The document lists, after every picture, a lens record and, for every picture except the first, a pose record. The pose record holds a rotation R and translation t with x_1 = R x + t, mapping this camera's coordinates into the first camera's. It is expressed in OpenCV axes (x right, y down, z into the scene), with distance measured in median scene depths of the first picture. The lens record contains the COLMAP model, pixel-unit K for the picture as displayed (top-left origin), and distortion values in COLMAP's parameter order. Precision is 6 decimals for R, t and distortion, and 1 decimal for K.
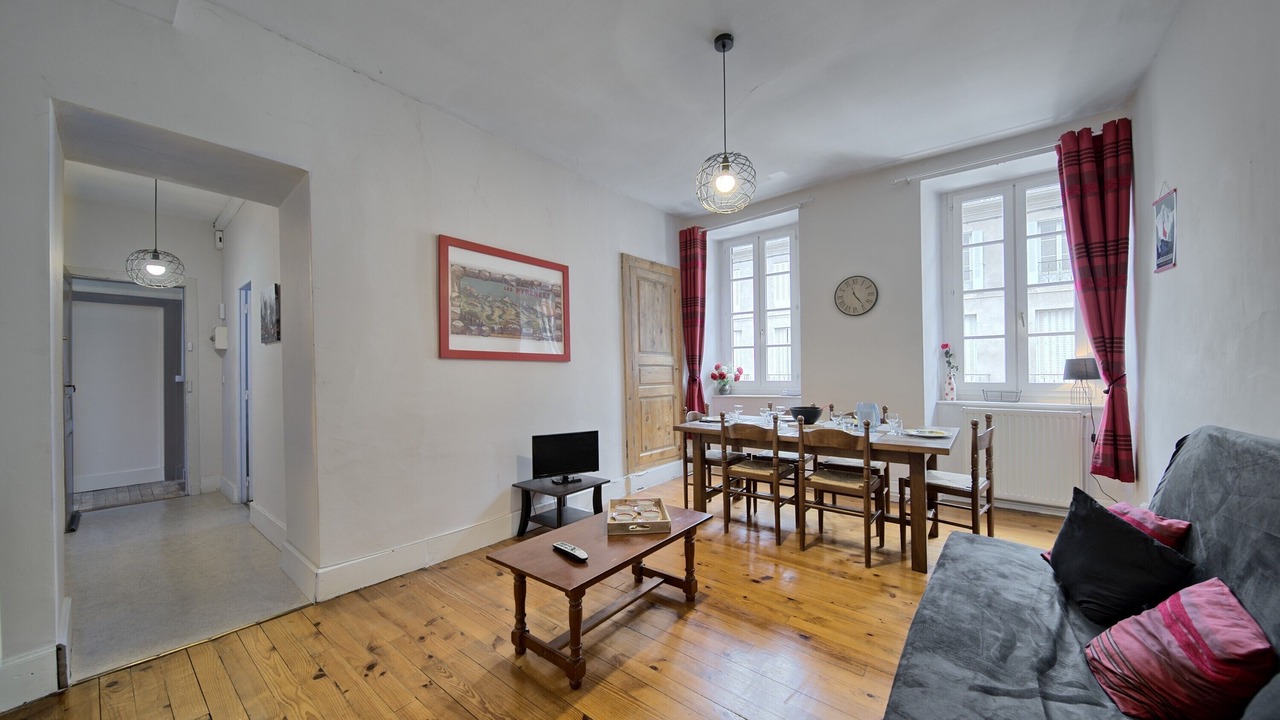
lens RADIAL K [[447.9, 0, 643.5], [0, 447.9, 364.7], [0, 0, 1]] dist [-0.001690, -0.000113]
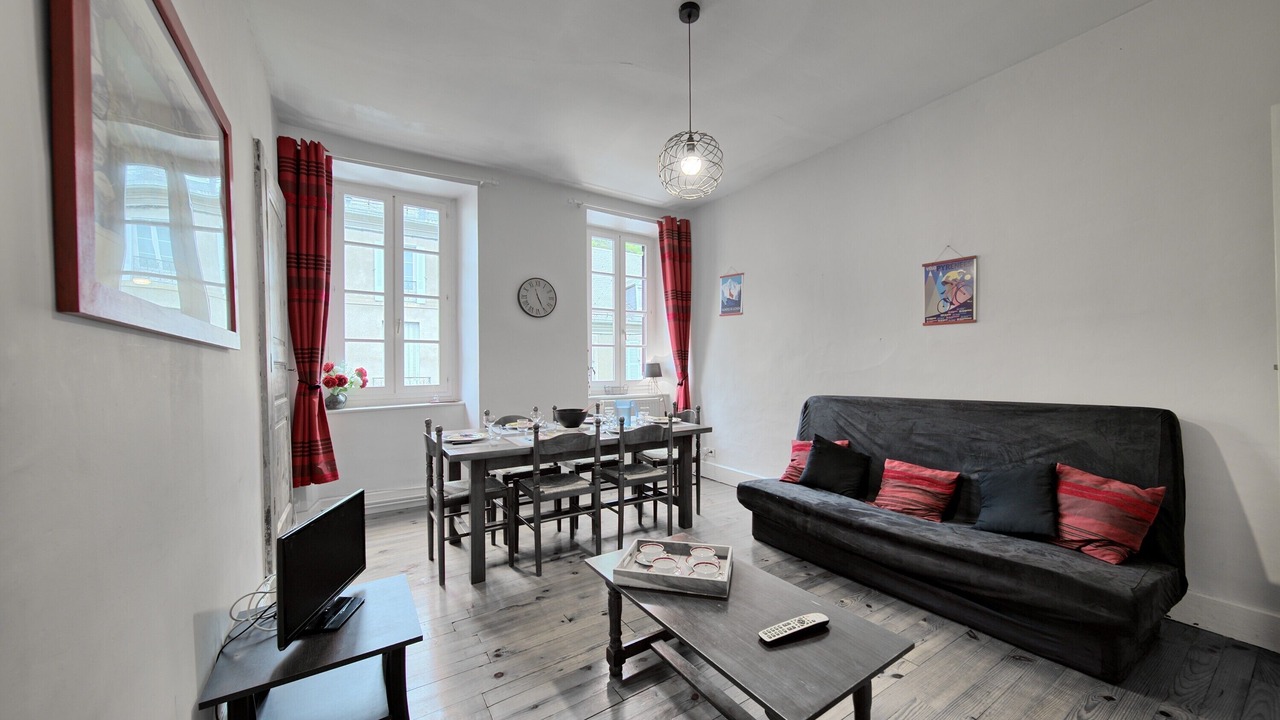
lens RADIAL K [[462.3, 0, 640.2], [0, 462.3, 358.2], [0, 0, 1]] dist [-0.000588, -0.000080]
pose [[0.314204, 0.031295, 0.948840, -0.507579], [-0.004497, 0.999494, -0.031476, 0.015763], [-0.949345, 0.005623, 0.314185, 0.536618]]
